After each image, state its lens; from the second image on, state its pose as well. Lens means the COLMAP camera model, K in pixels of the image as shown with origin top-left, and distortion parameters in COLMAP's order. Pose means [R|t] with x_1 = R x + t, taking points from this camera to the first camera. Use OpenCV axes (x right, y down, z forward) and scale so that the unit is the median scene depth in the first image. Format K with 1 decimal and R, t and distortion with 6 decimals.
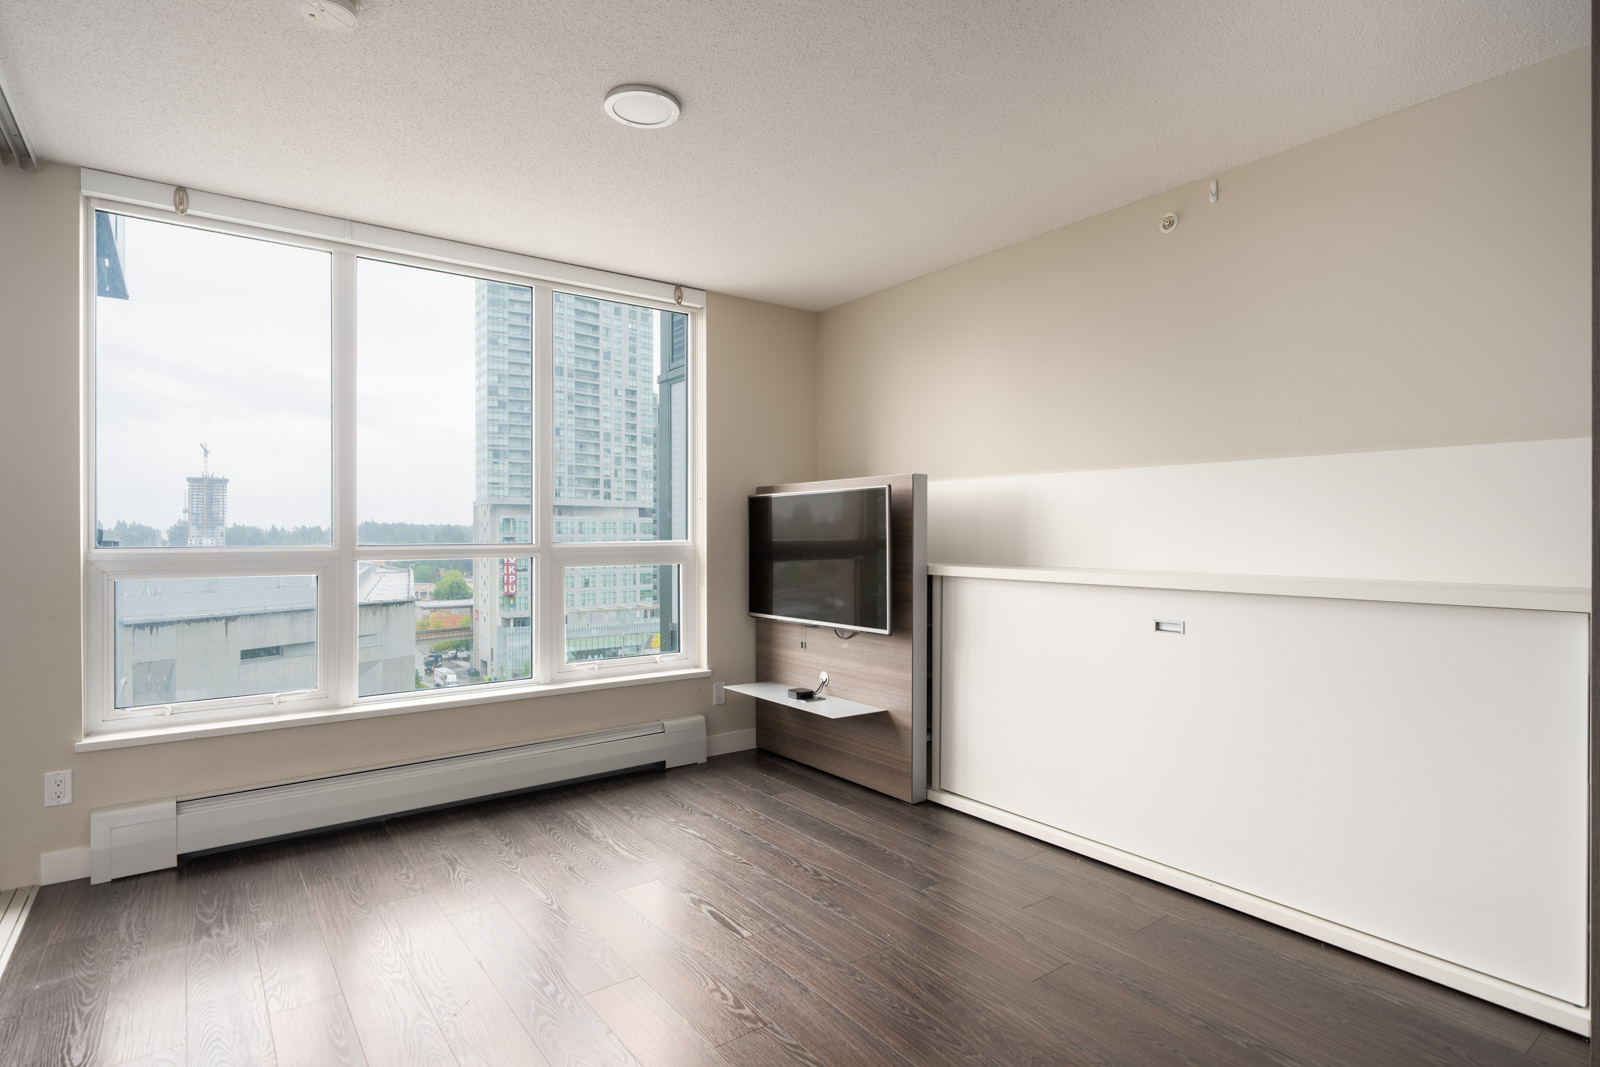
lens RADIAL K [[829.5, 0, 802.2], [0, 829.5, 535.6], [0, 0, 1]] dist [0.003498, -0.000671]
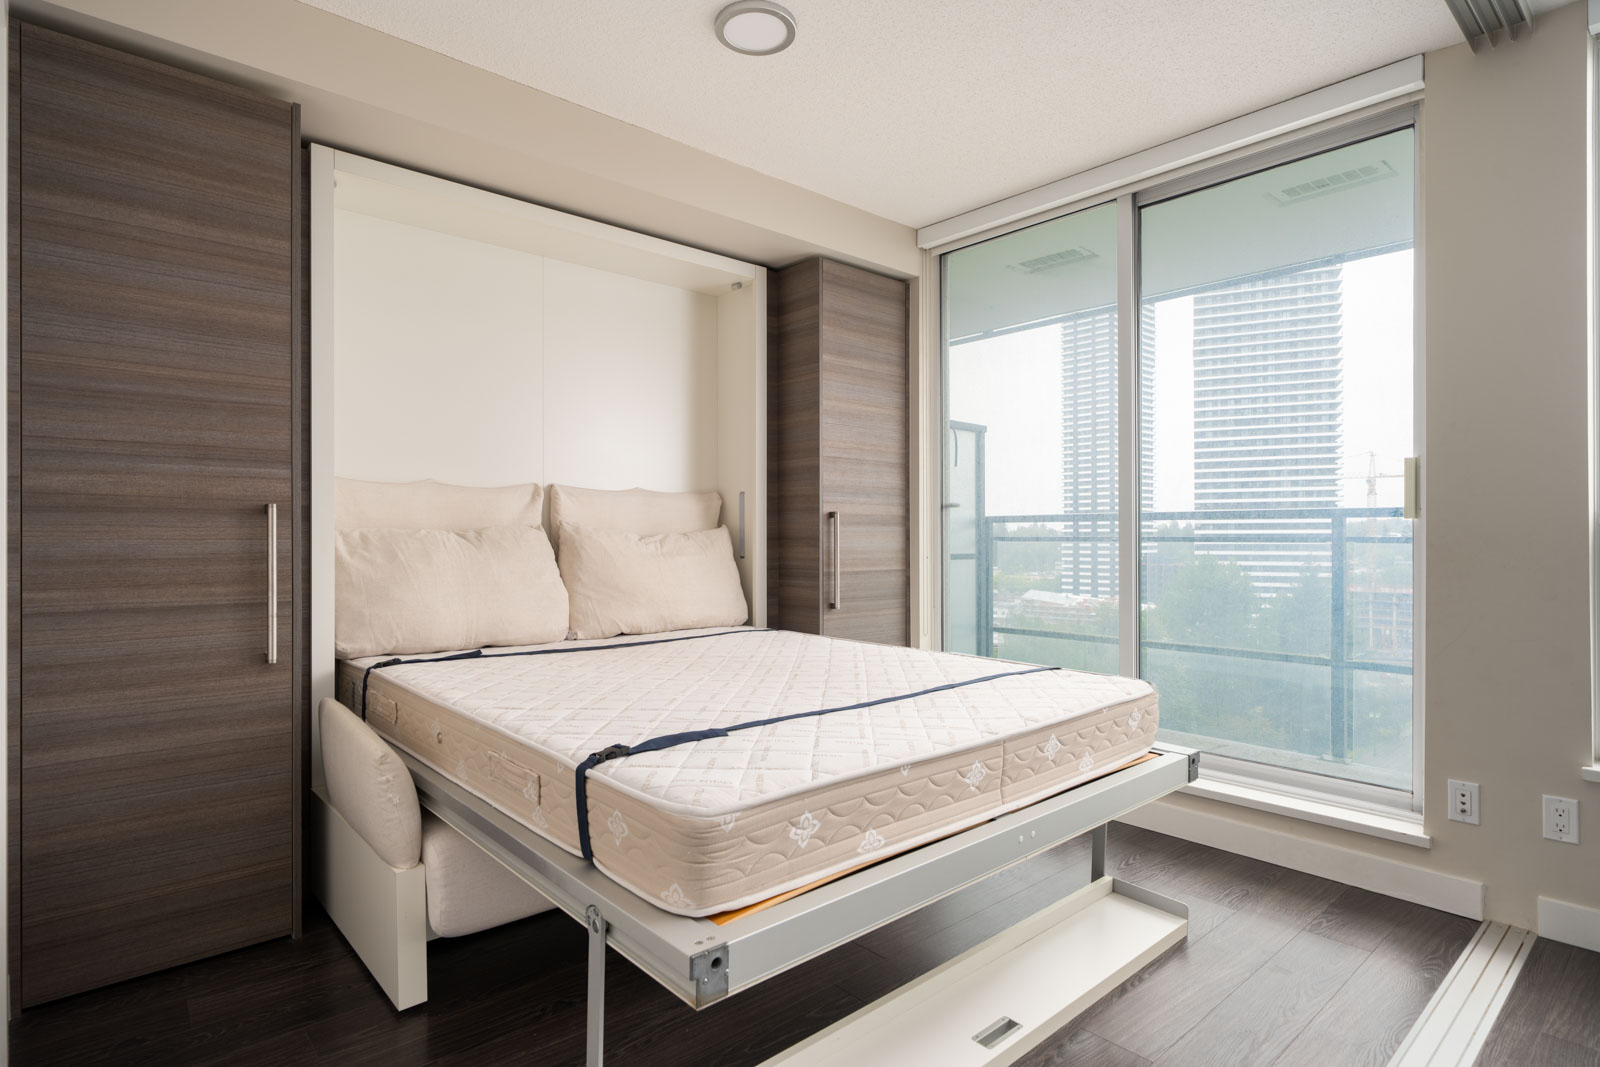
lens RADIAL K [[829.5, 0, 802.2], [0, 829.5, 535.6], [0, 0, 1]] dist [0.003498, -0.000671]
pose [[0.090785, 0.000809, -0.995870, -0.115109], [0.002804, 0.999995, 0.001068, 0.022845], [0.995867, -0.002890, 0.090782, 0.139543]]
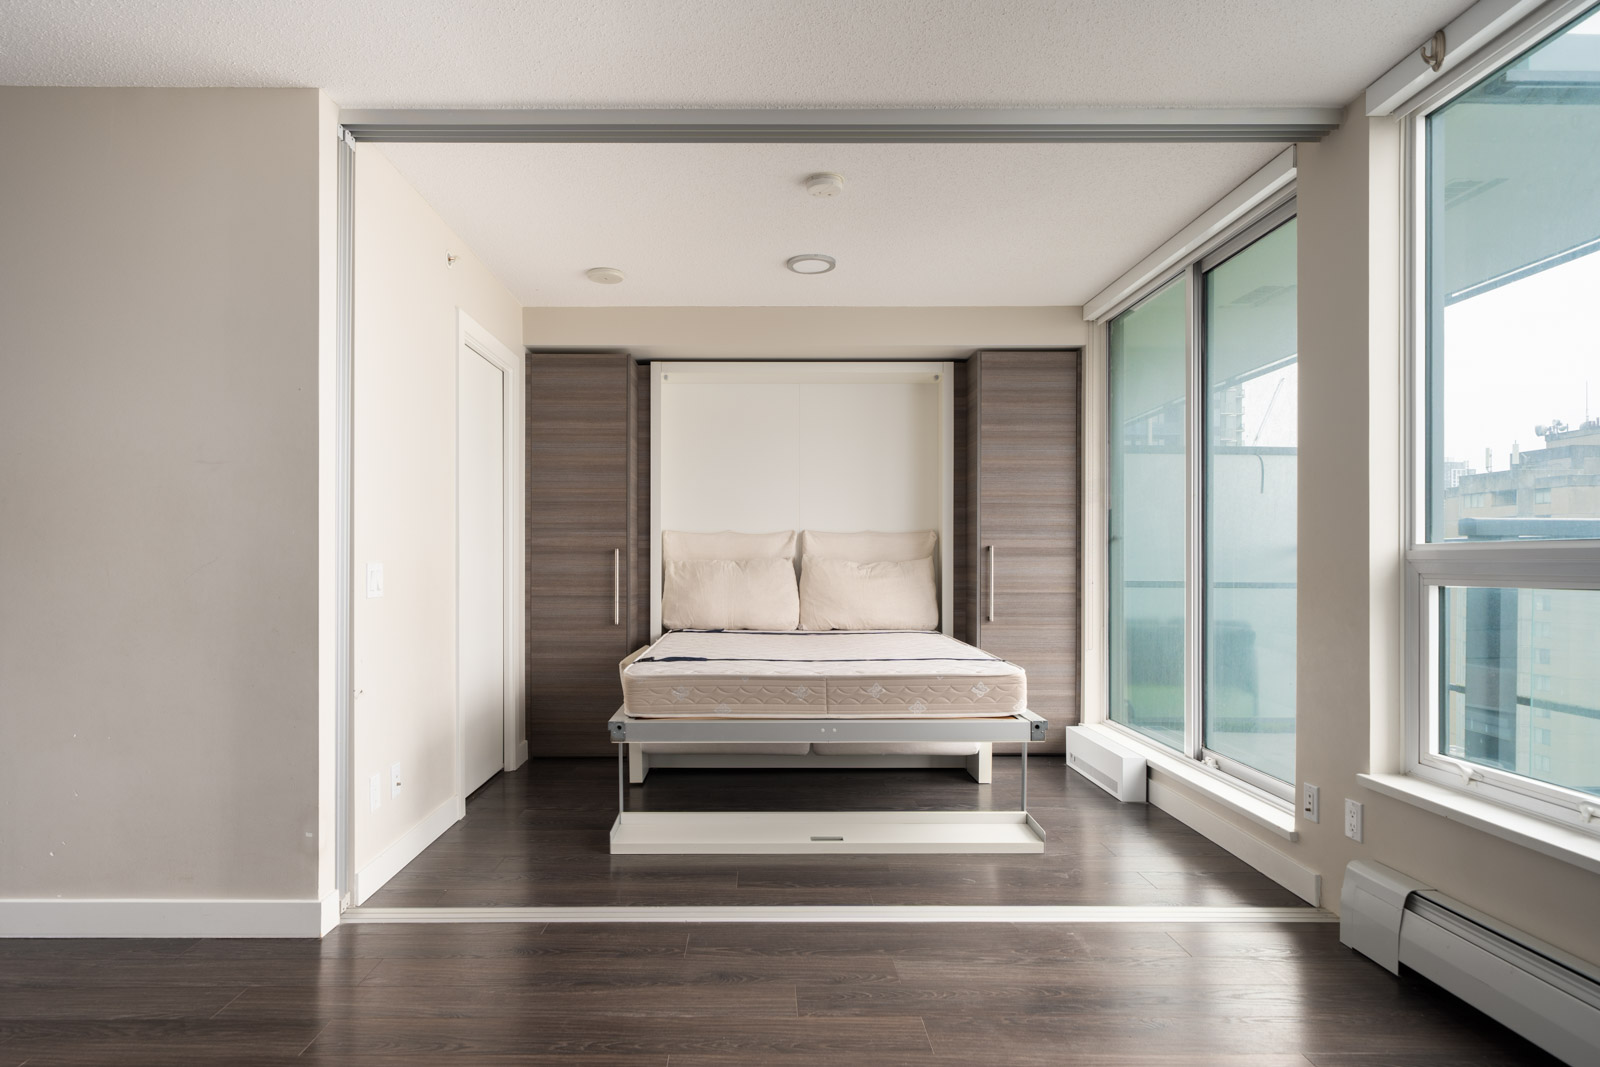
lens RADIAL K [[894.2, 0, 781.3], [0, 894.2, 562.4], [0, 0, 1]] dist [0.001037, -0.000296]
pose [[-0.581720, 0.003046, -0.813383, 0.132544], [0.001611, 0.999995, 0.002592, 0.018419], [0.813387, 0.000197, -0.581722, 0.644033]]
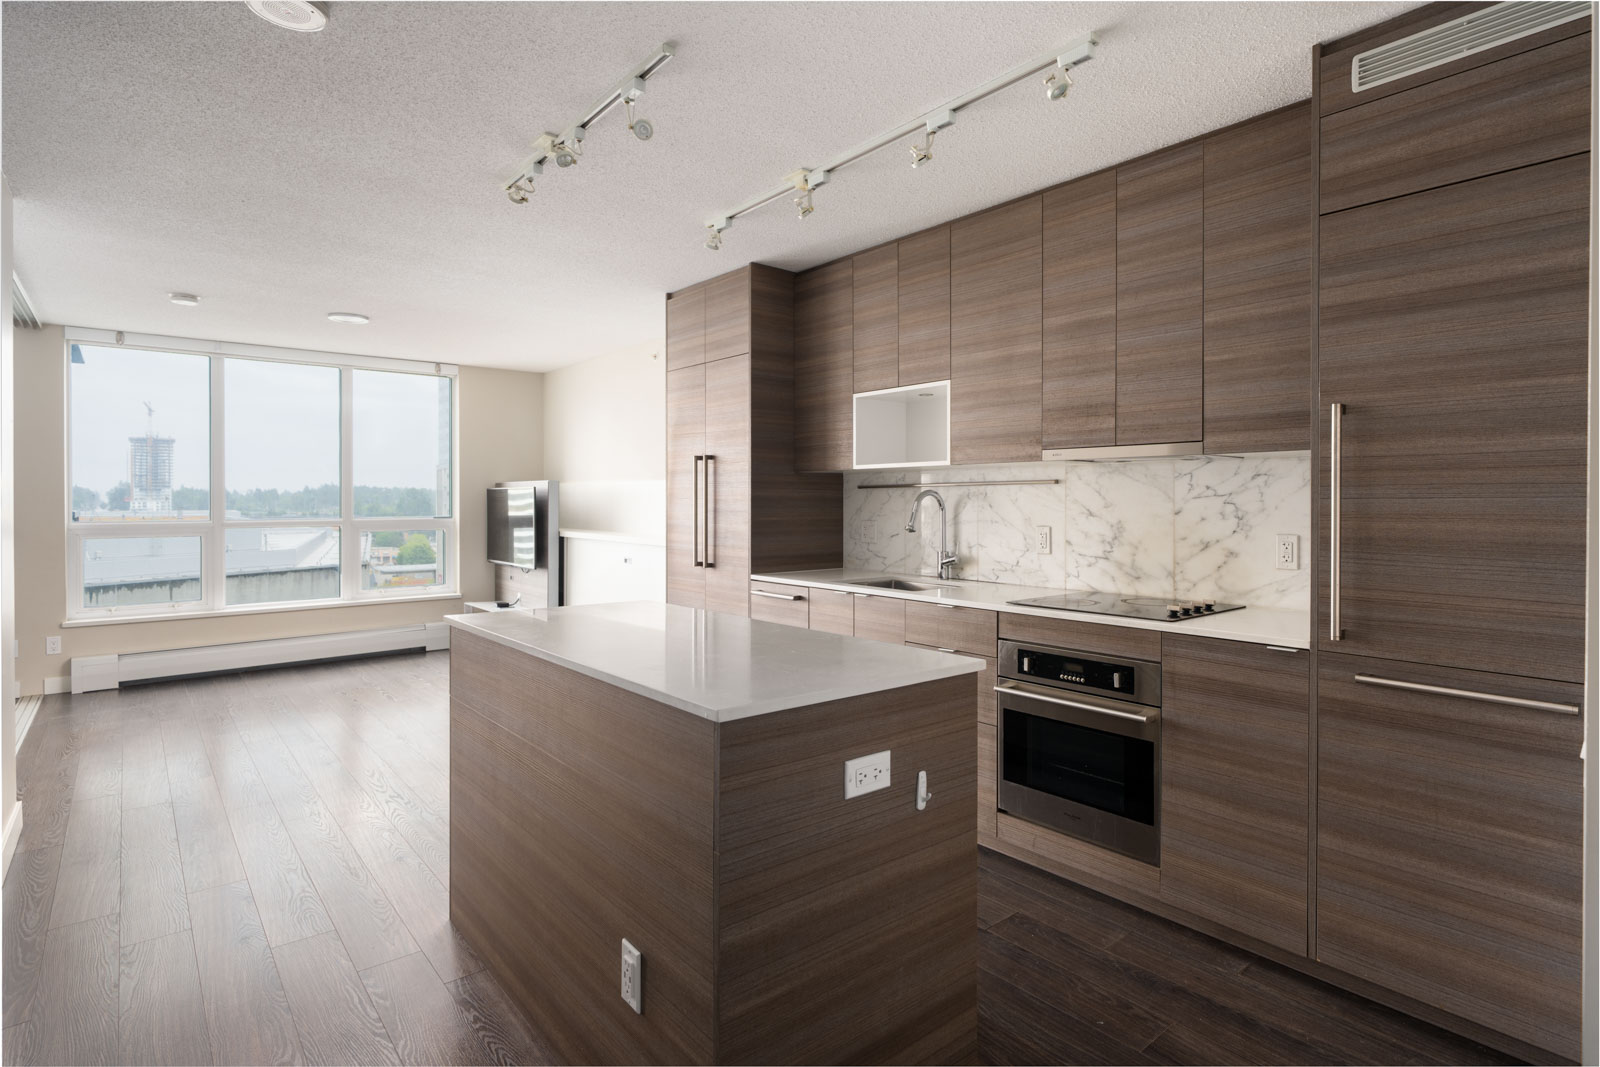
lens RADIAL K [[813.0, 0, 843.5], [0, 813.0, 505.4], [0, 0, 1]] dist [0.000347, 0.000512]
pose [[0.996528, 0.003658, 0.083174, 0.476637], [-0.004131, 0.999976, 0.005510, -0.025034], [-0.083151, -0.005834, 0.996520, -0.633768]]
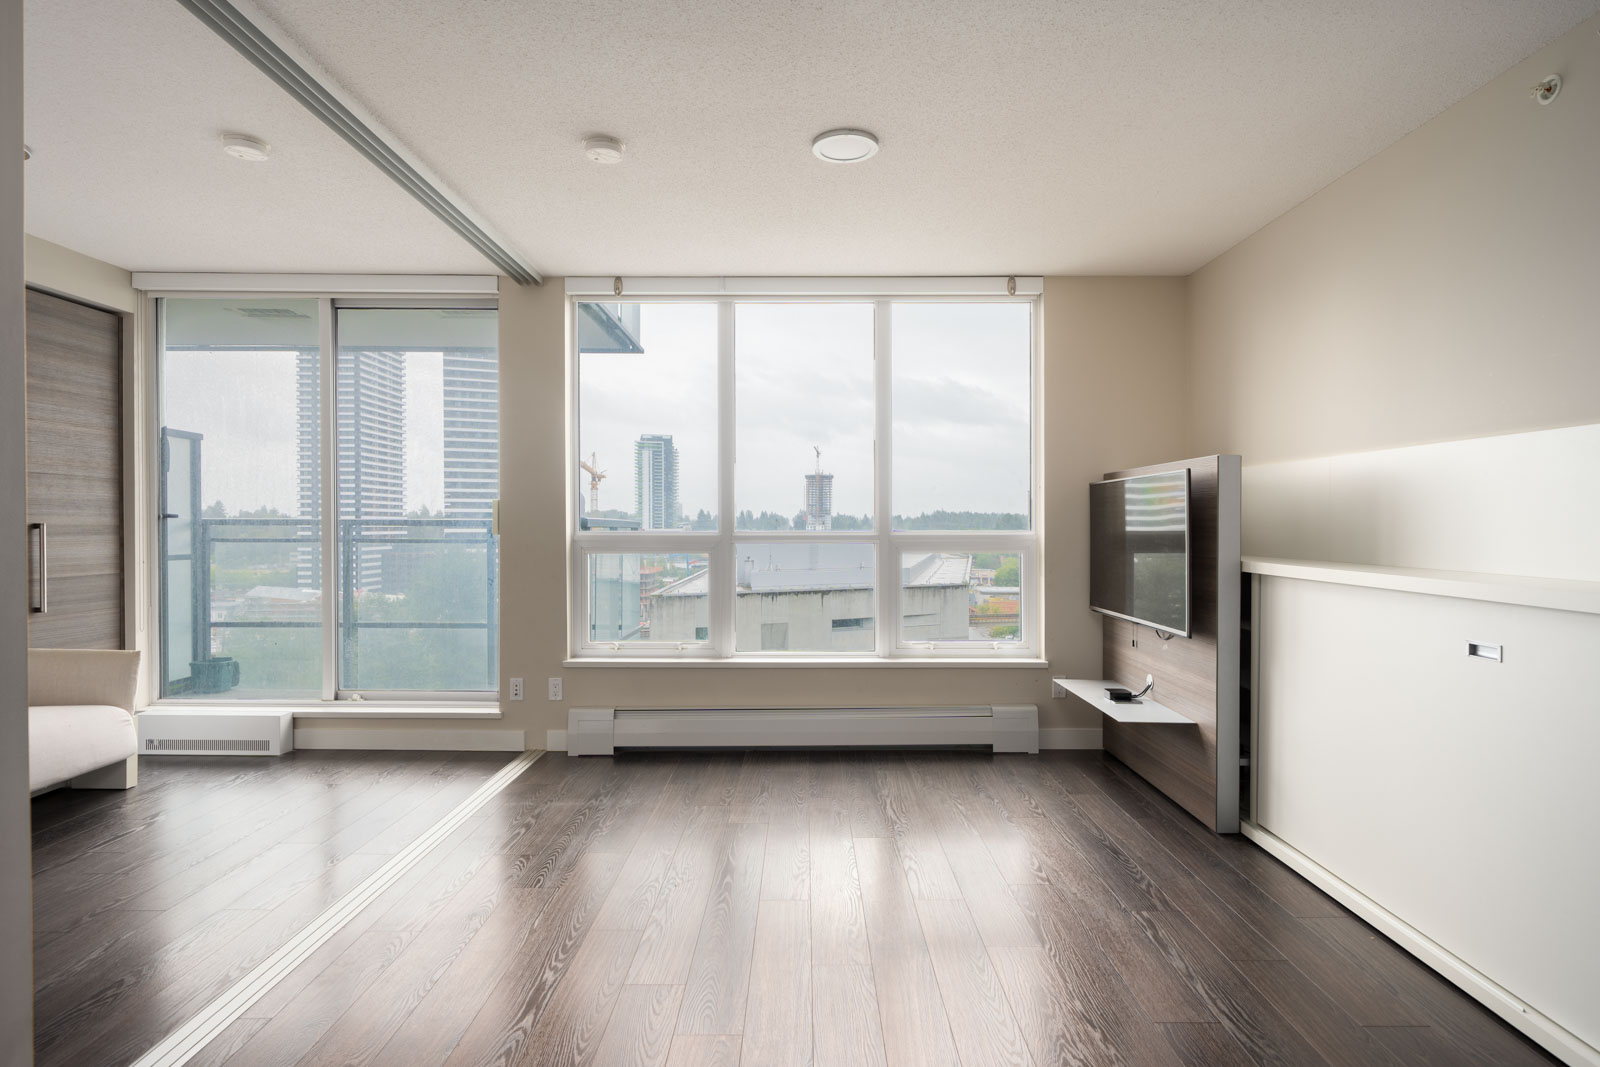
lens RADIAL K [[850.7, 0, 800.0], [0, 850.7, 533.5], [0, 0, 1]] dist [0.001584, 0.000315]
pose [[0.799708, 0.010675, -0.600295, 0.239696], [-0.004108, 0.999916, 0.012310, -0.001119], [0.600376, -0.007378, 0.799684, 0.016246]]
